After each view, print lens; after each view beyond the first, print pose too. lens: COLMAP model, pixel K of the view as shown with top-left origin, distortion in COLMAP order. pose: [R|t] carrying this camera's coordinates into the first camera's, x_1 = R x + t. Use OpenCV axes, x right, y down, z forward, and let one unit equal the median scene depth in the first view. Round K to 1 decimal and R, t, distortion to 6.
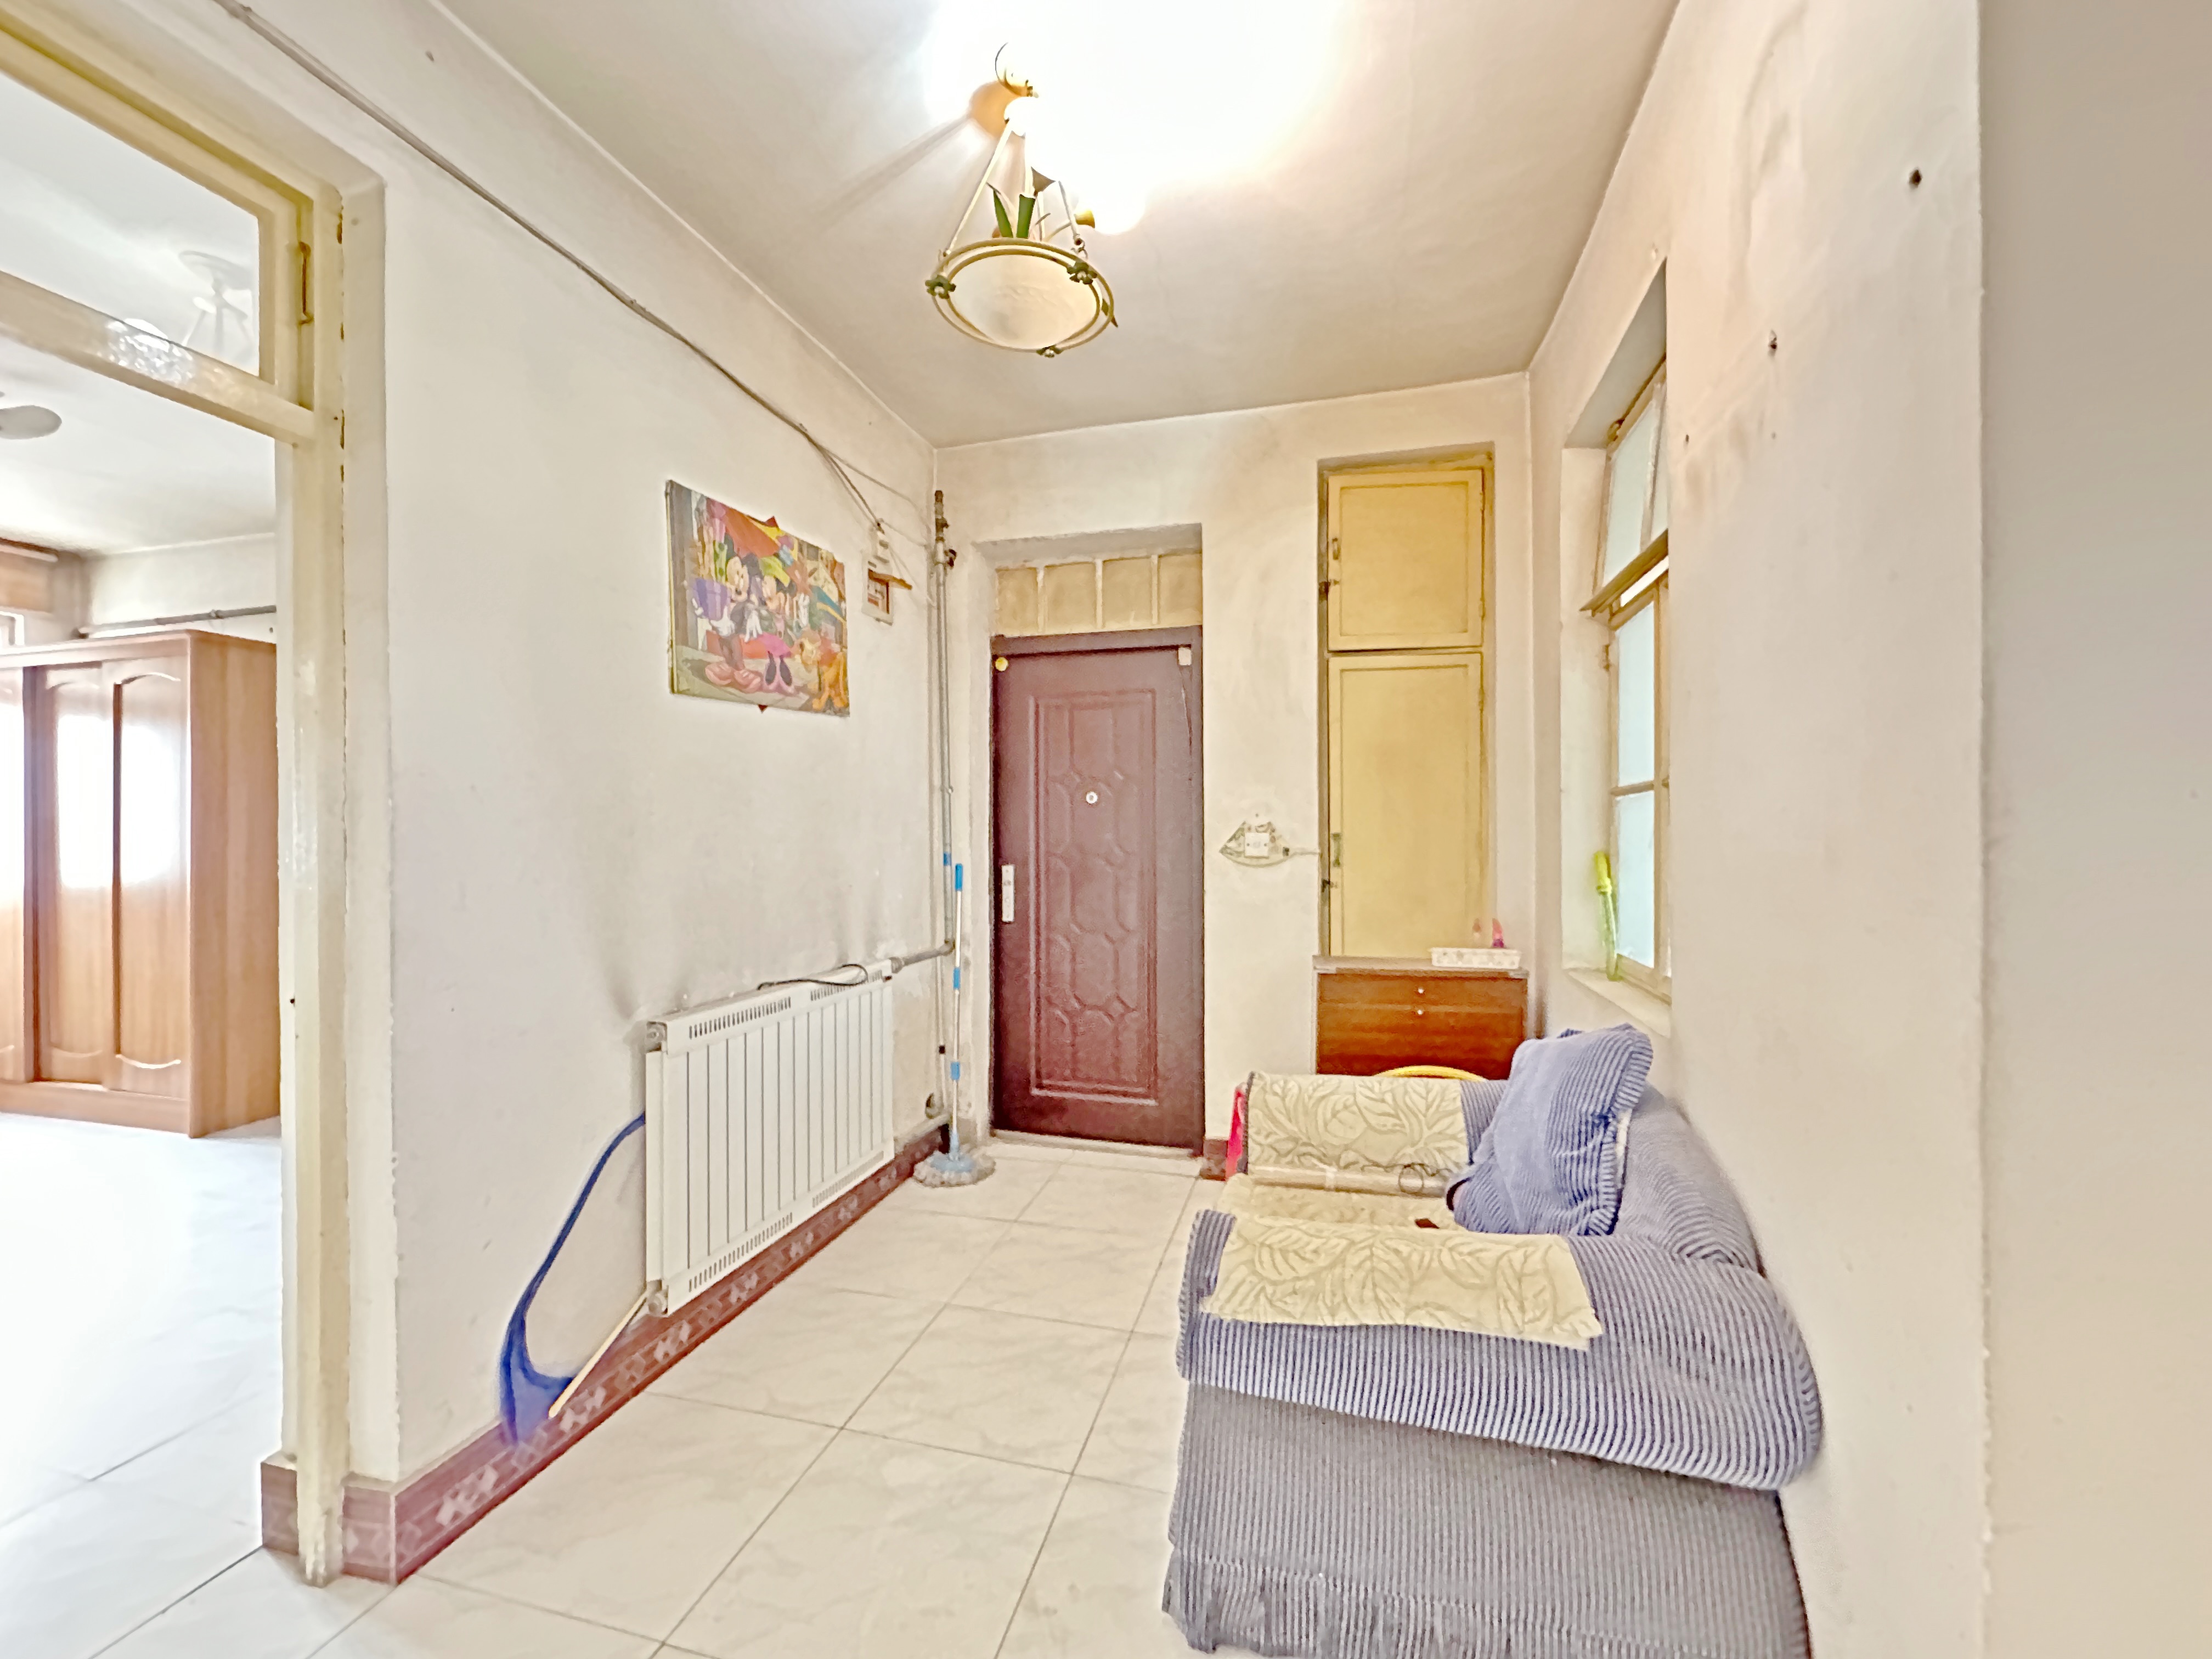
lens RADIAL K [[887.1, 0, 1108.9], [0, 887.1, 822.4], [0, 0, 1]] dist [-0.012879, -0.000035]
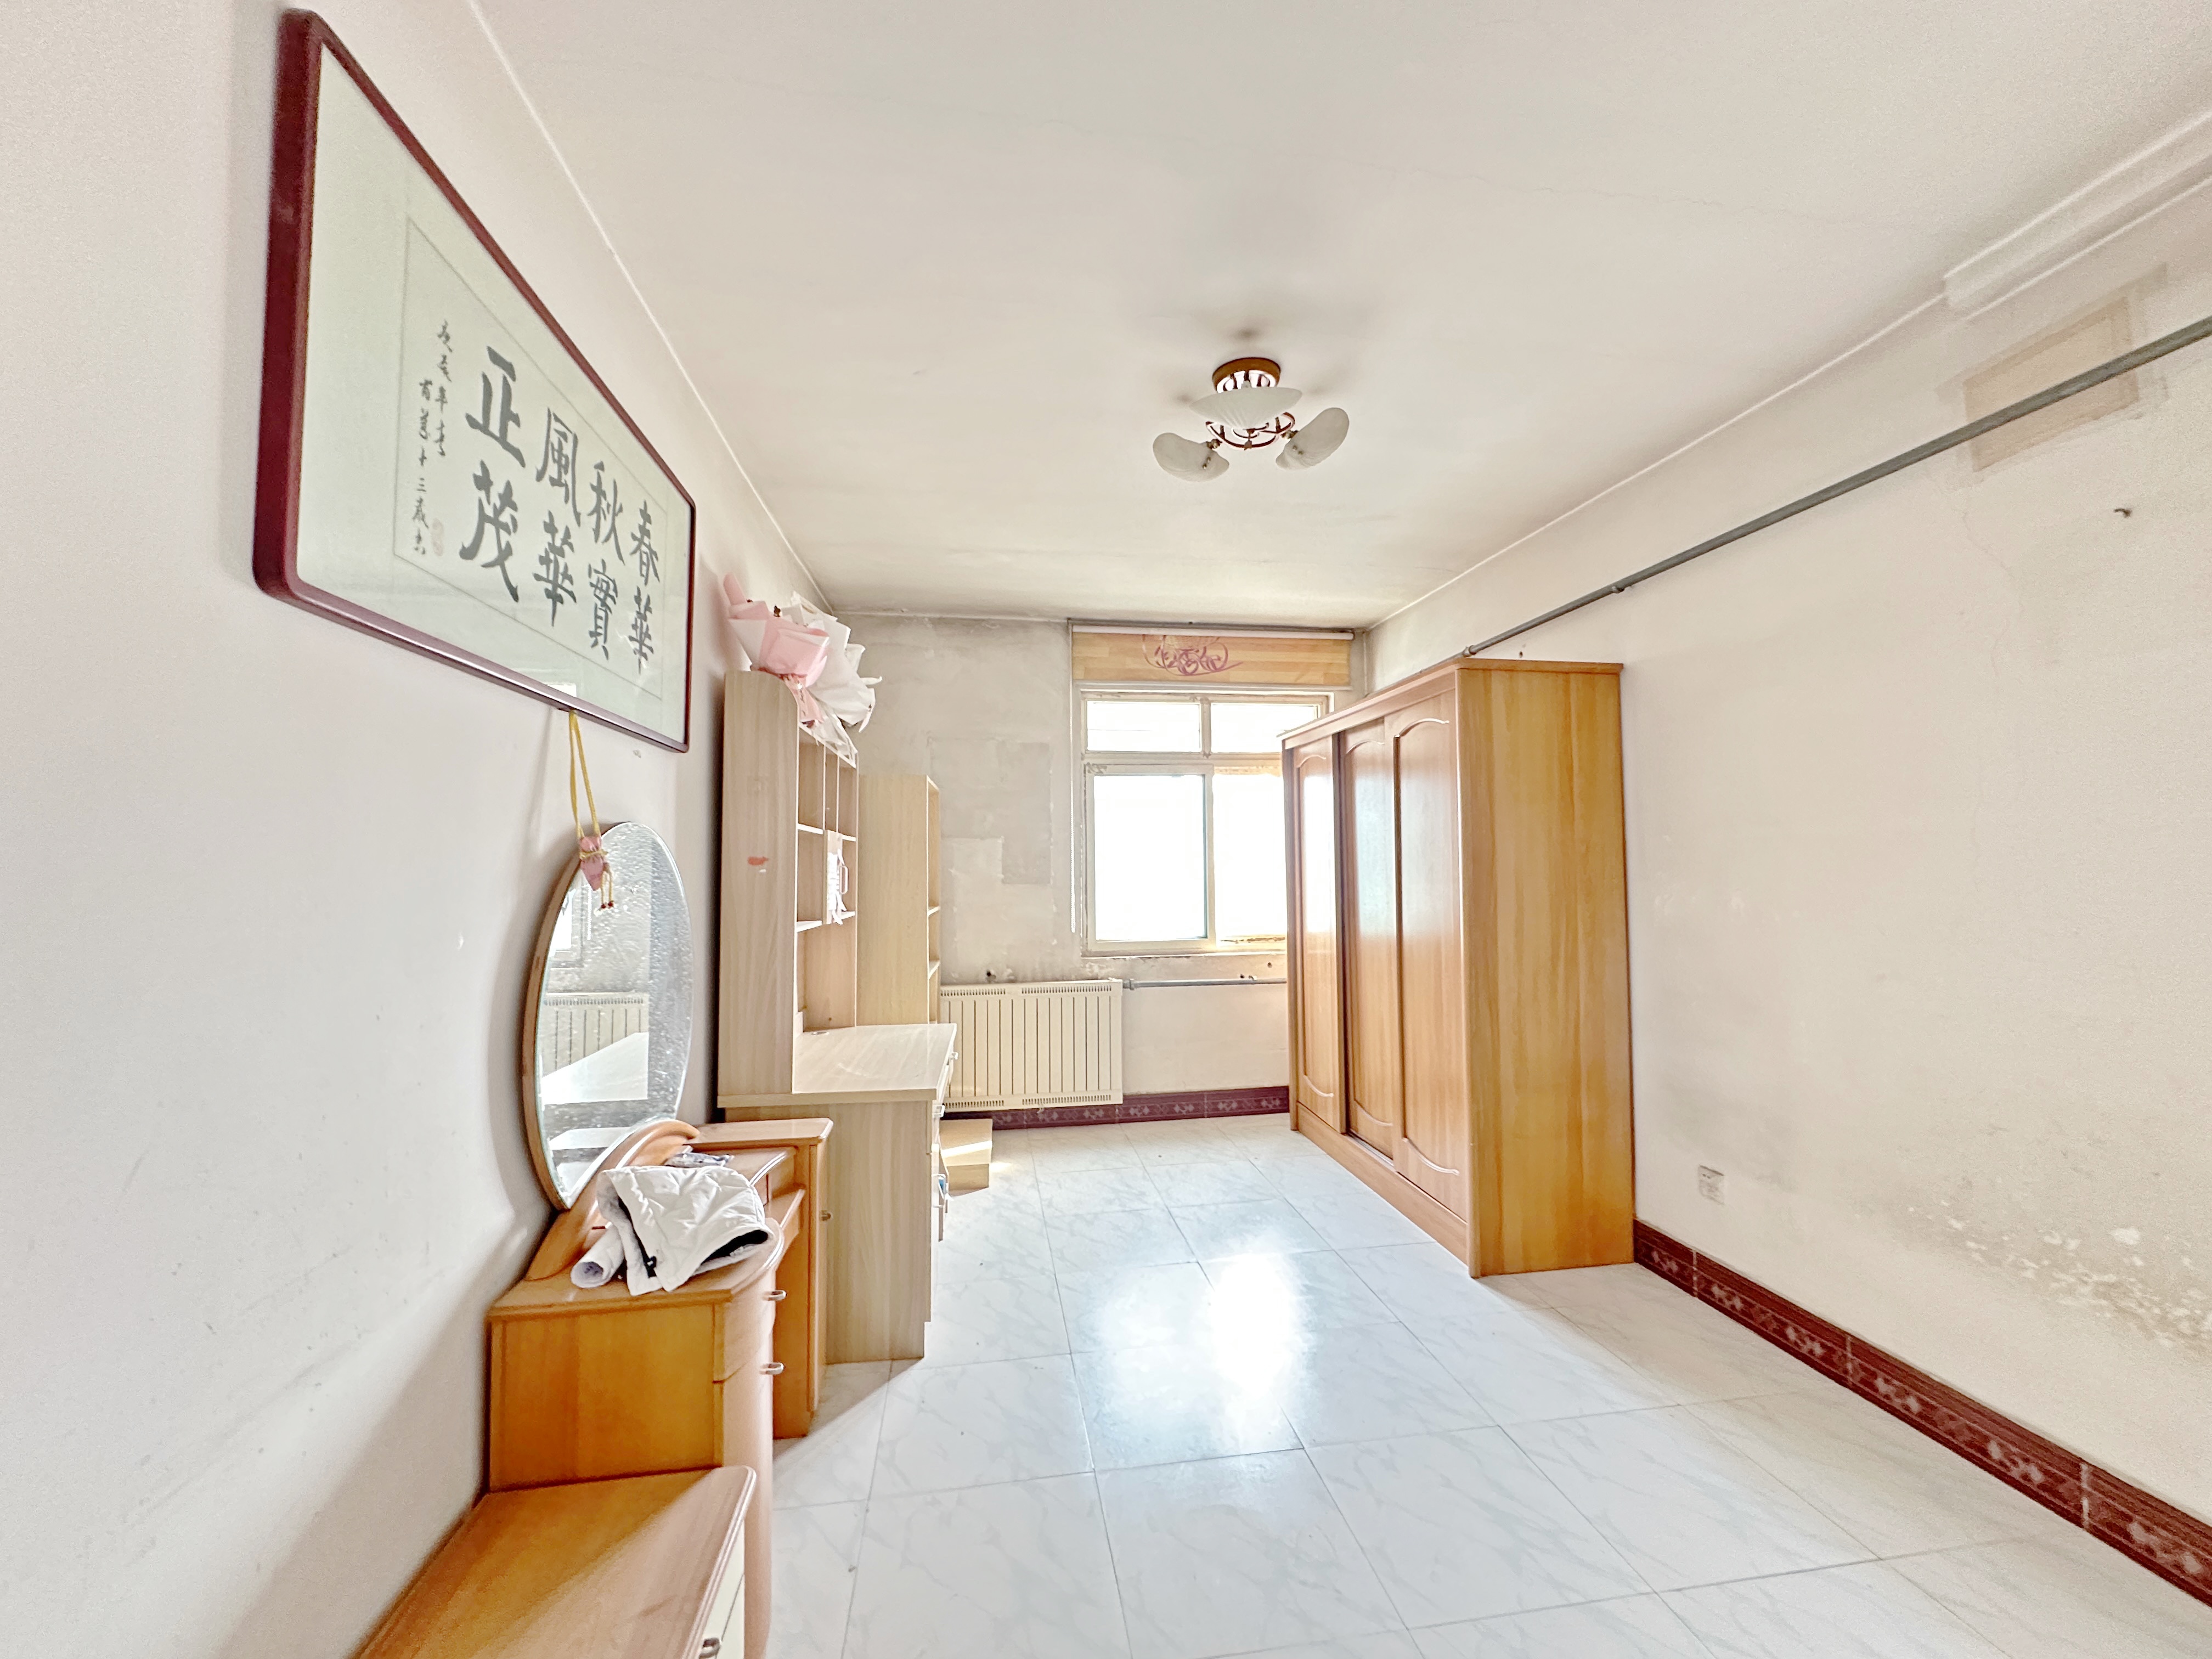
lens RADIAL K [[887.1, 0, 1105.3], [0, 887.1, 817.1], [0, 0, 1]] dist [-0.012879, -0.000035]
pose [[0.393585, -0.045753, -0.918149, -0.379918], [0.009677, 0.998912, -0.045629, -0.032760], [0.919237, 0.009074, 0.393599, 0.329877]]
